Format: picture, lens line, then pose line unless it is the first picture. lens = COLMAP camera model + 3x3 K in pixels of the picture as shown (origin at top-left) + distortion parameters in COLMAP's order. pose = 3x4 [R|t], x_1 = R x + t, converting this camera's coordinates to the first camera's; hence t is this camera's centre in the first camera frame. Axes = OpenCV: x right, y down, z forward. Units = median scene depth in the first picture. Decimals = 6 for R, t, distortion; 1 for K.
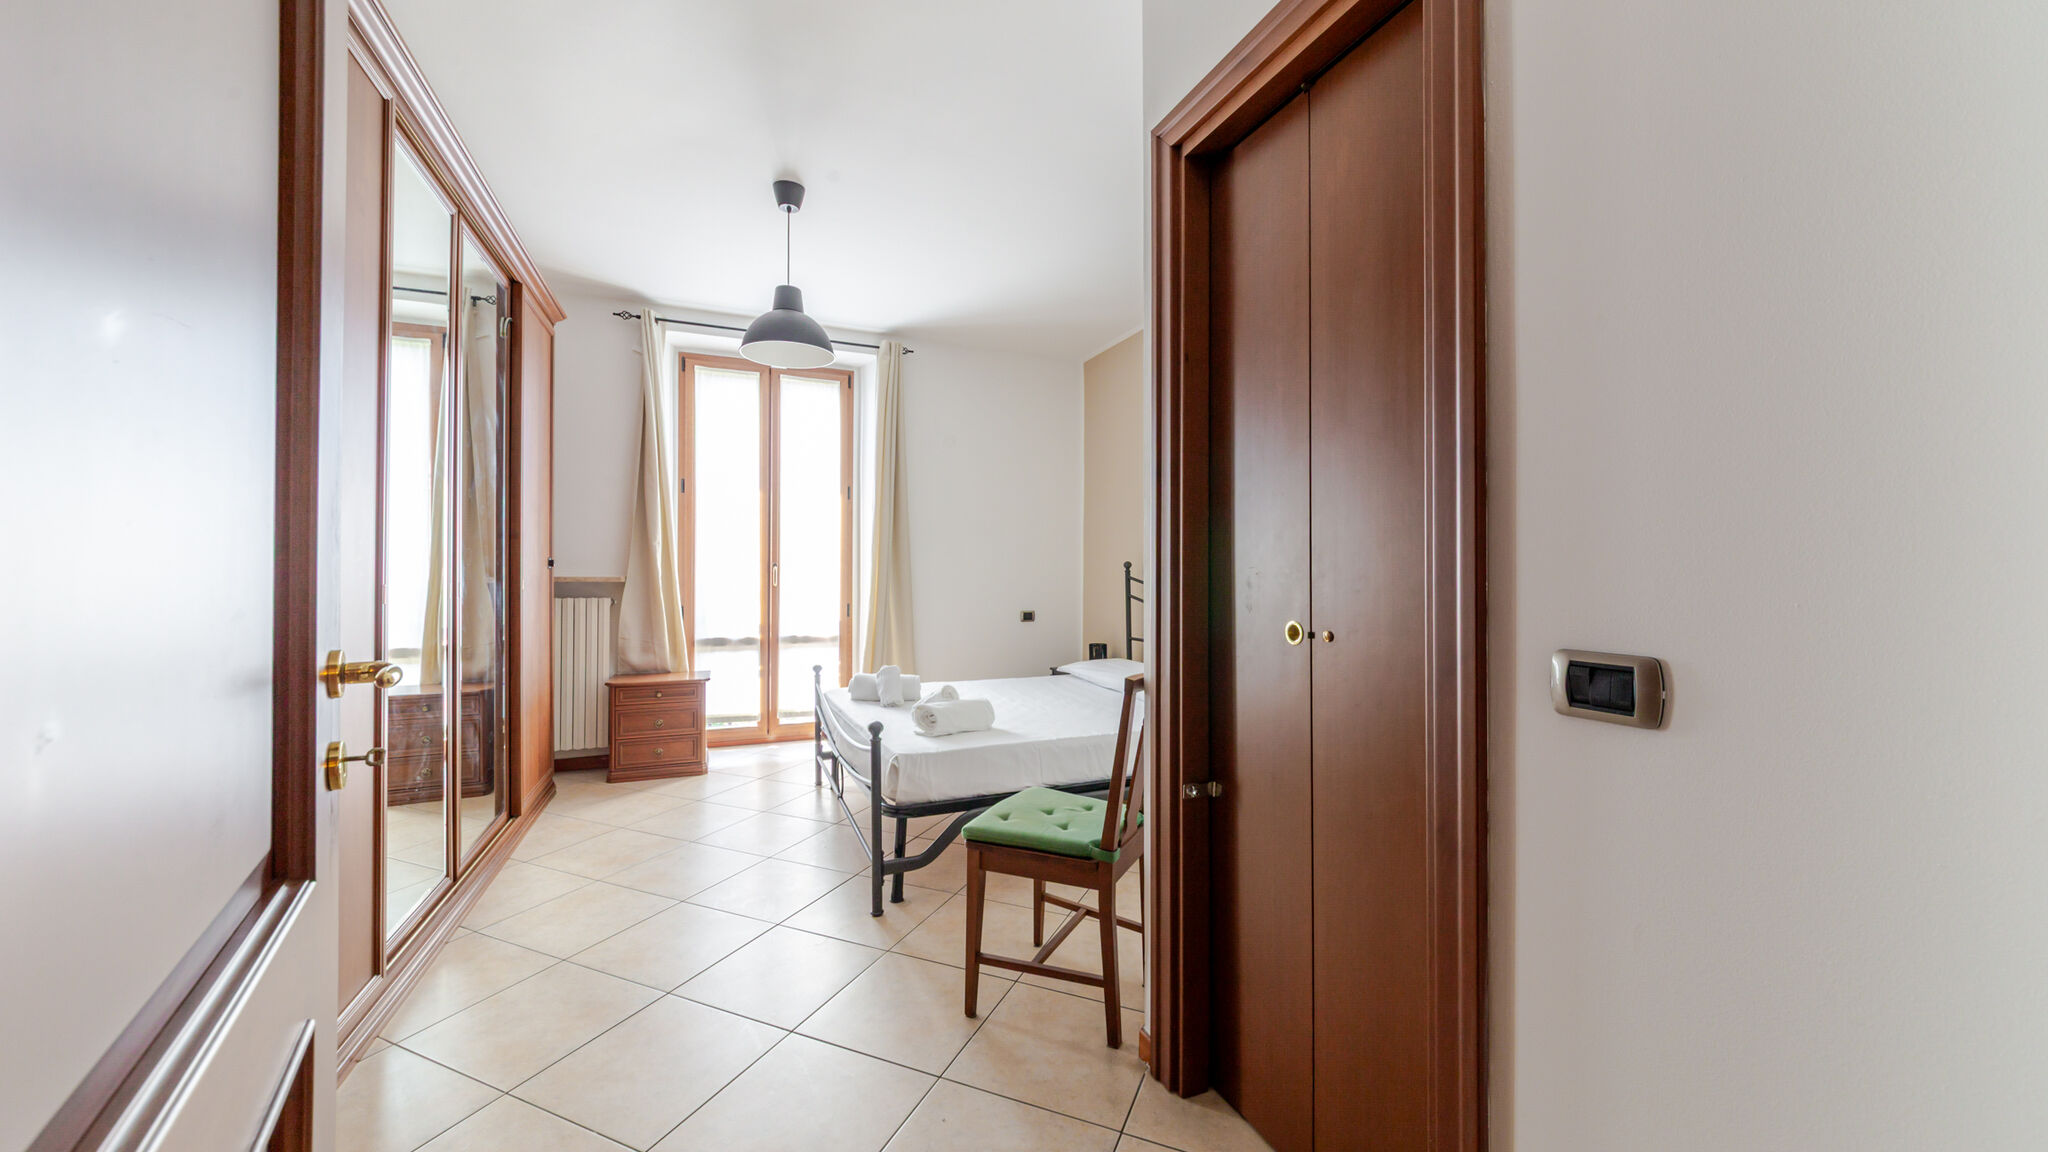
lens RADIAL K [[734.0, 0, 1035.6], [0, 734.0, 564.5], [0, 0, 1]] dist [0.002142, -0.000086]
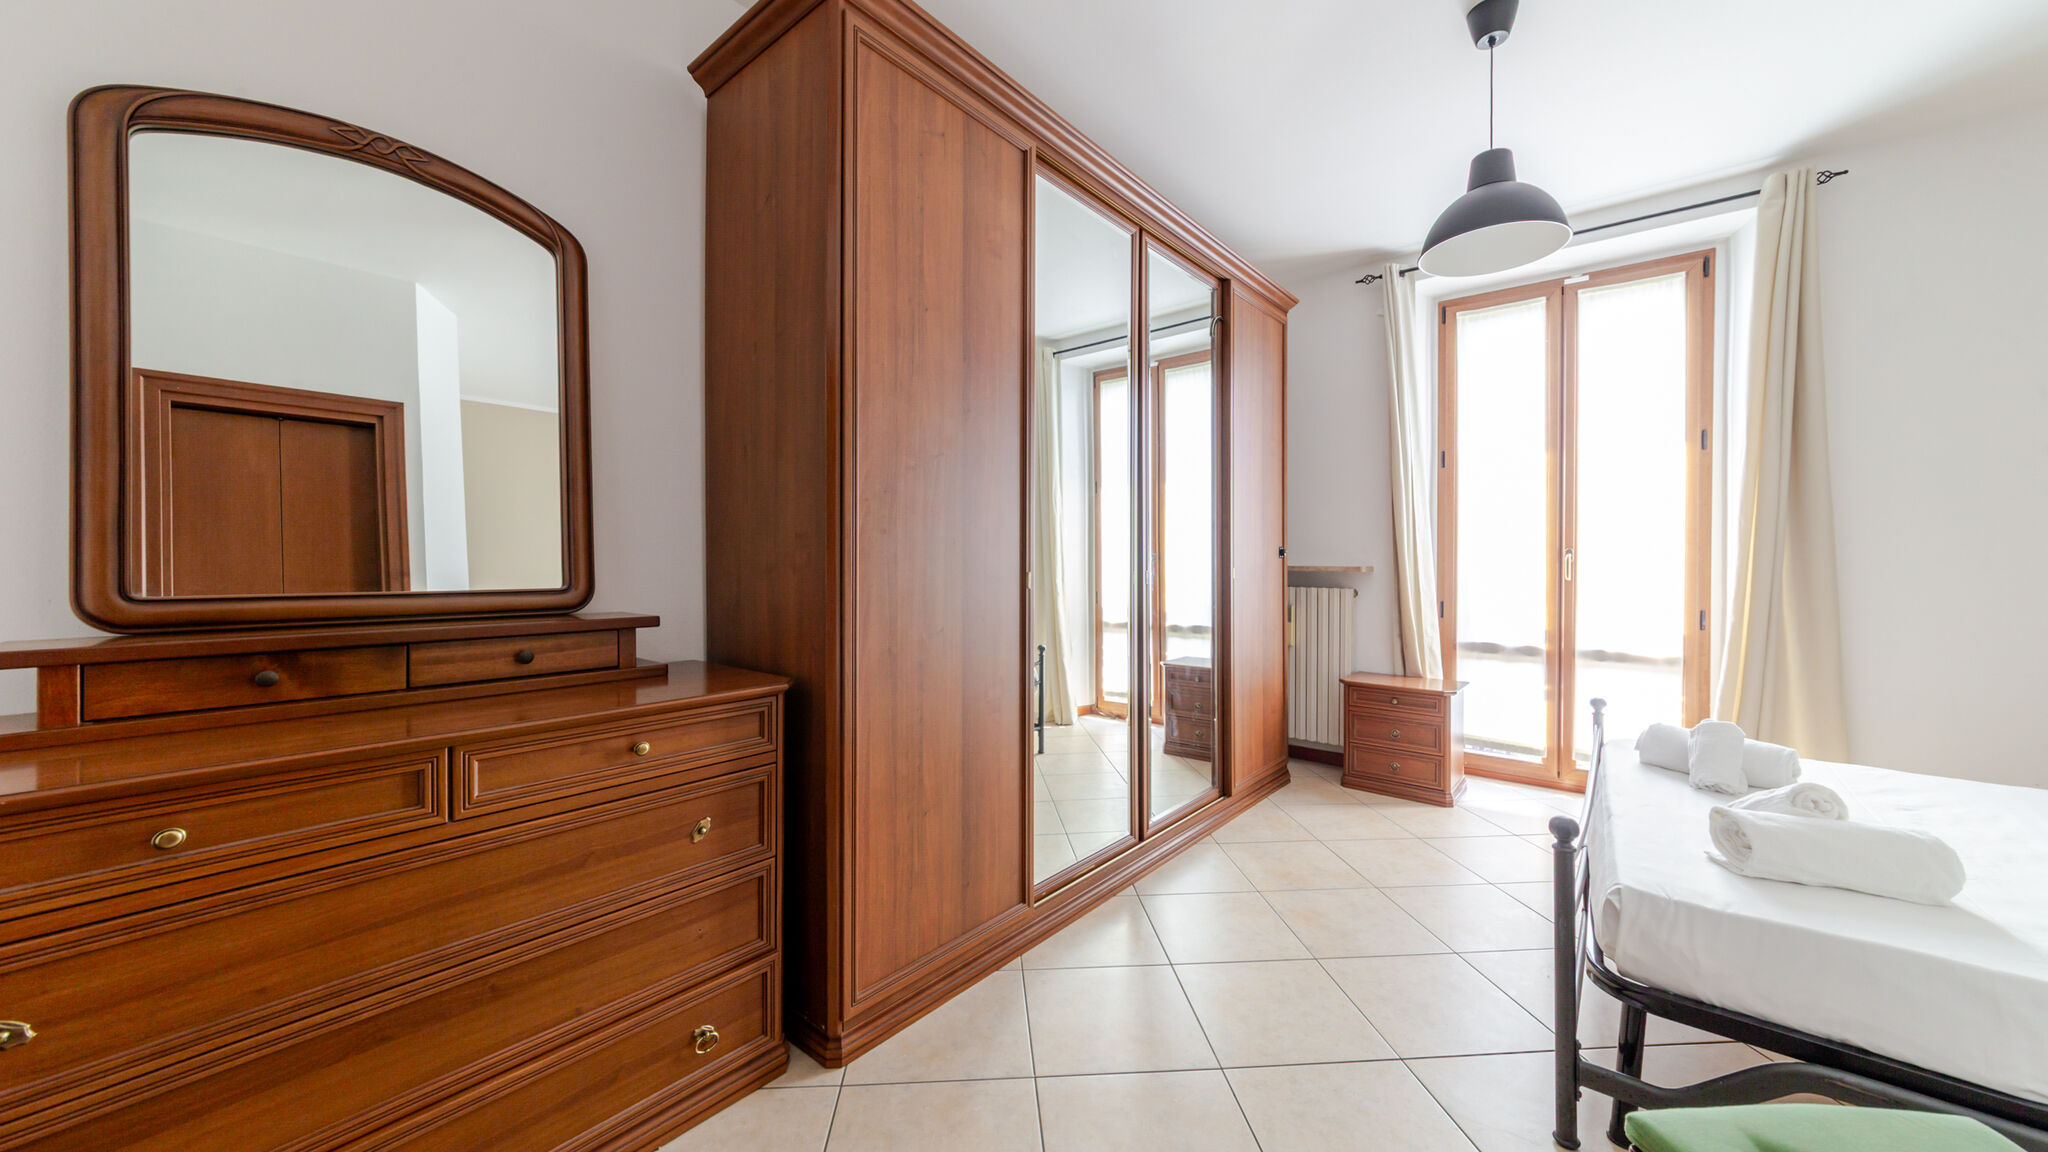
lens RADIAL K [[728.9, 0, 1027.0], [0, 728.9, 566.4], [0, 0, 1]] dist [-0.001630, -0.000114]
pose [[0.449749, 0.006940, -0.893128, 0.061472], [0.007604, 0.999904, 0.011599, 0.002916], [0.893123, -0.012008, 0.449653, 0.209511]]
